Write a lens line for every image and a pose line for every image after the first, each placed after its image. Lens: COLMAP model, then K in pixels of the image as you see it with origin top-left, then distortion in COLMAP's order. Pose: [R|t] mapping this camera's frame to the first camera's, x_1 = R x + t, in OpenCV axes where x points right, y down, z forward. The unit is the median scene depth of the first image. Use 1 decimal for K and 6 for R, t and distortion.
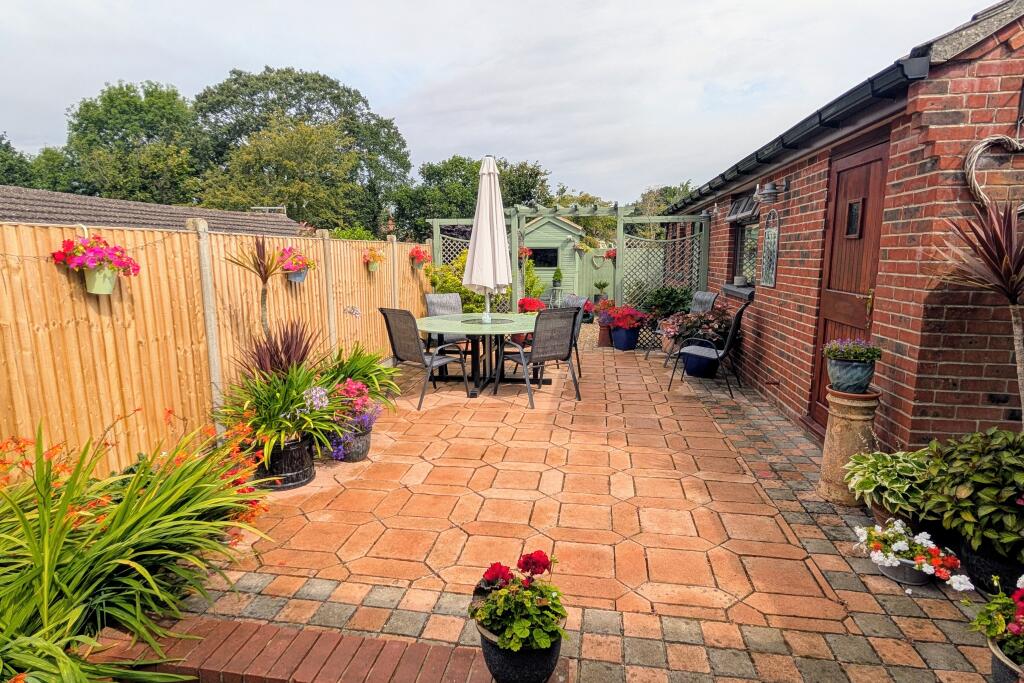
lens RADIAL K [[552.0, 0, 511.8], [0, 552.0, 344.9], [0, 0, 1]] dist [-0.000737, 0.000240]
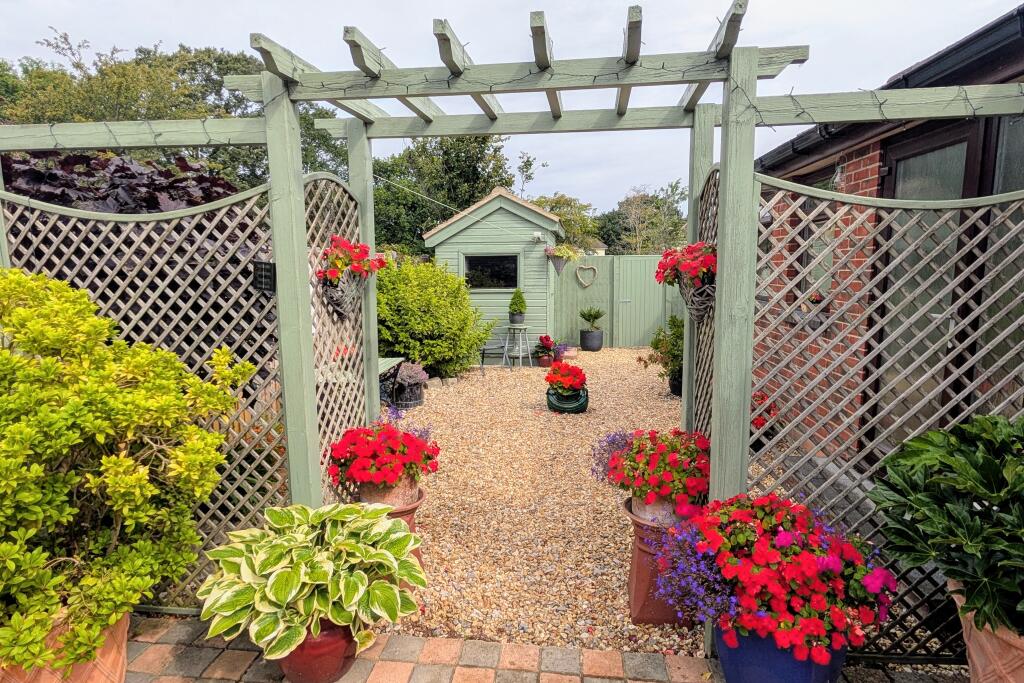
lens RADIAL K [[552.0, 0, 512.1], [0, 552.0, 339.4], [0, 0, 1]] dist [-0.000737, 0.000240]
pose [[0.999013, -0.011504, 0.042896, 0.051467], [0.012756, 0.999497, -0.029048, -0.070354], [-0.042540, 0.029567, 0.998657, 0.426909]]
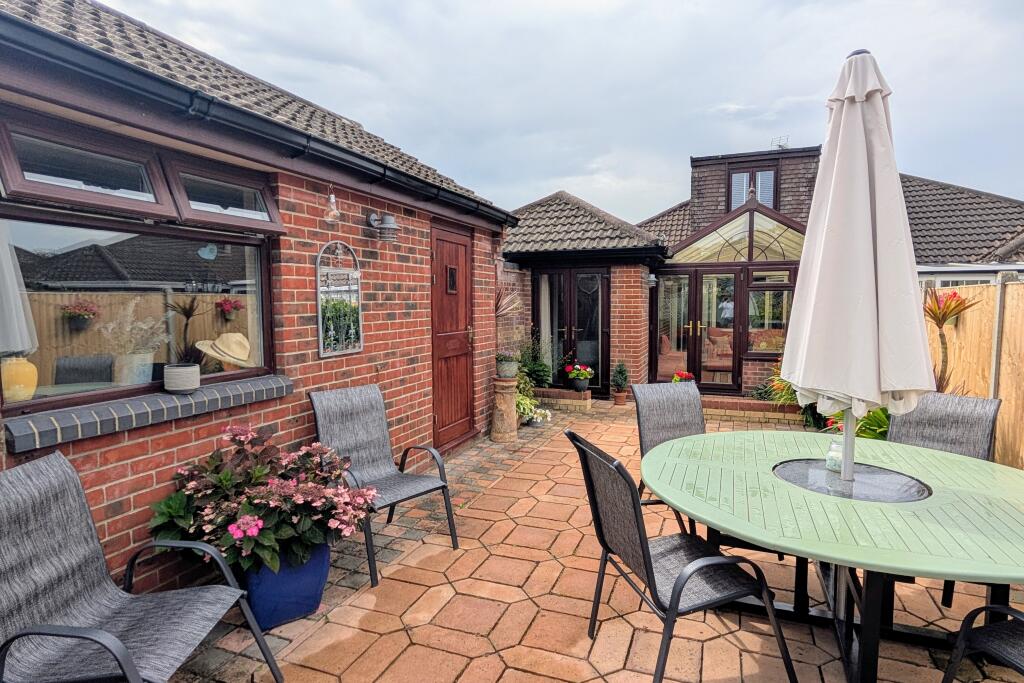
lens RADIAL K [[552.0, 0, 513.6], [0, 552.0, 342.8], [0, 0, 1]] dist [-0.000737, 0.000240]
pose [[-0.976659, -0.006003, 0.214711, 0.073757], [0.044749, 0.971990, 0.230724, -0.165498], [-0.210082, 0.234946, -0.949034, 0.991155]]
